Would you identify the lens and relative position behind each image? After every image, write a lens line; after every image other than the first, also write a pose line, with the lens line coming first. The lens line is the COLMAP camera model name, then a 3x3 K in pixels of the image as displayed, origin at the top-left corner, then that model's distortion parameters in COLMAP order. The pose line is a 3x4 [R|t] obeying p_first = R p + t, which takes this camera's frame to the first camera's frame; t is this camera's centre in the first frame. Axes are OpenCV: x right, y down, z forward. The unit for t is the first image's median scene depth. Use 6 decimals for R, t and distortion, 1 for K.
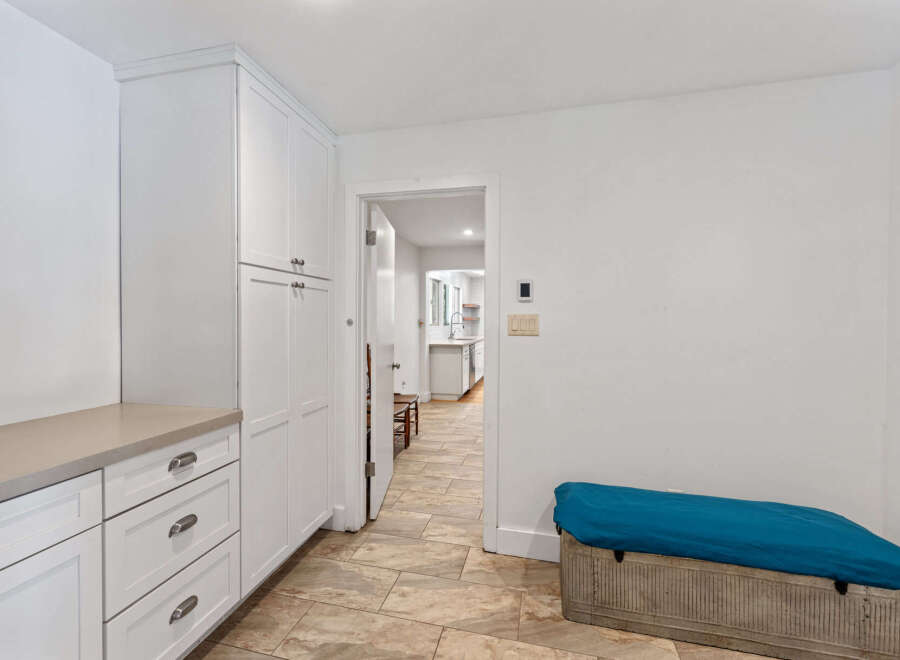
lens RADIAL K [[351.7, 0, 450.5], [0, 351.7, 323.2], [0, 0, 1]] dist [0.000348, 0.000096]
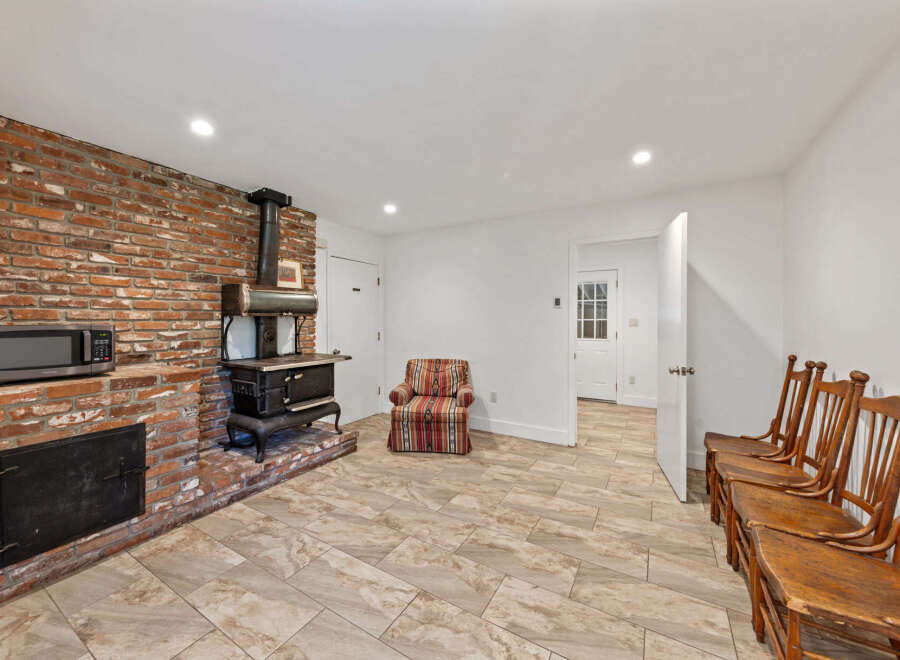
lens RADIAL K [[351.7, 0, 450.5], [0, 351.7, 323.2], [0, 0, 1]] dist [0.000348, 0.000096]
pose [[-0.955271, -0.013841, 0.295407, 0.130393], [-0.009604, 0.999829, 0.015790, -0.007156], [-0.295575, 0.012247, -0.955241, 1.986163]]
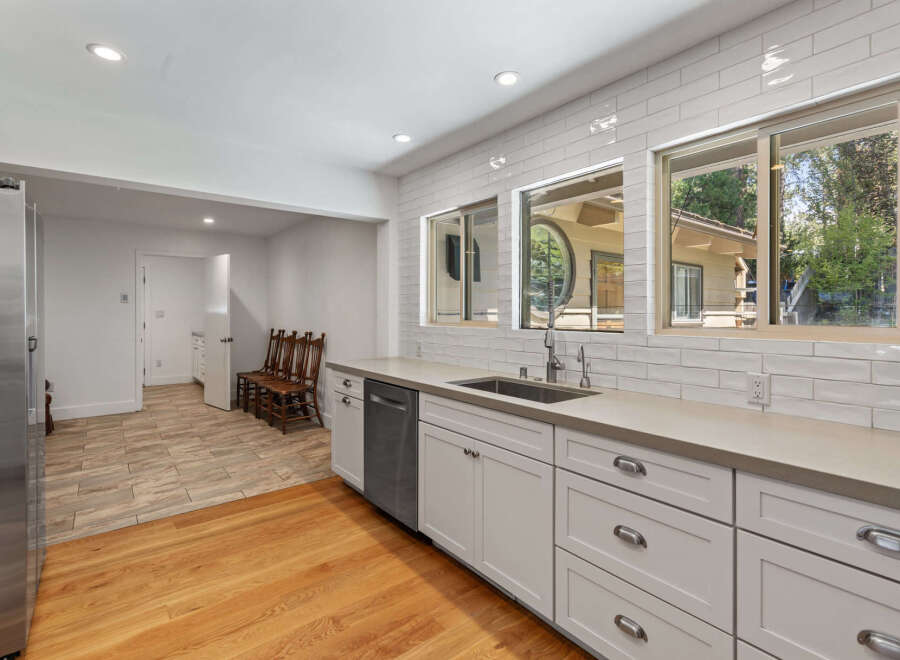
lens RADIAL K [[446.1, 0, 445.7], [0, 446.1, 316.9], [0, 0, 1]] dist [0.000564, 0.000241]
pose [[-0.621181, -0.002398, -0.783663, 0.803952], [-0.011093, 0.999922, 0.005734, -0.008495], [0.783589, 0.012255, -0.621159, 3.008675]]
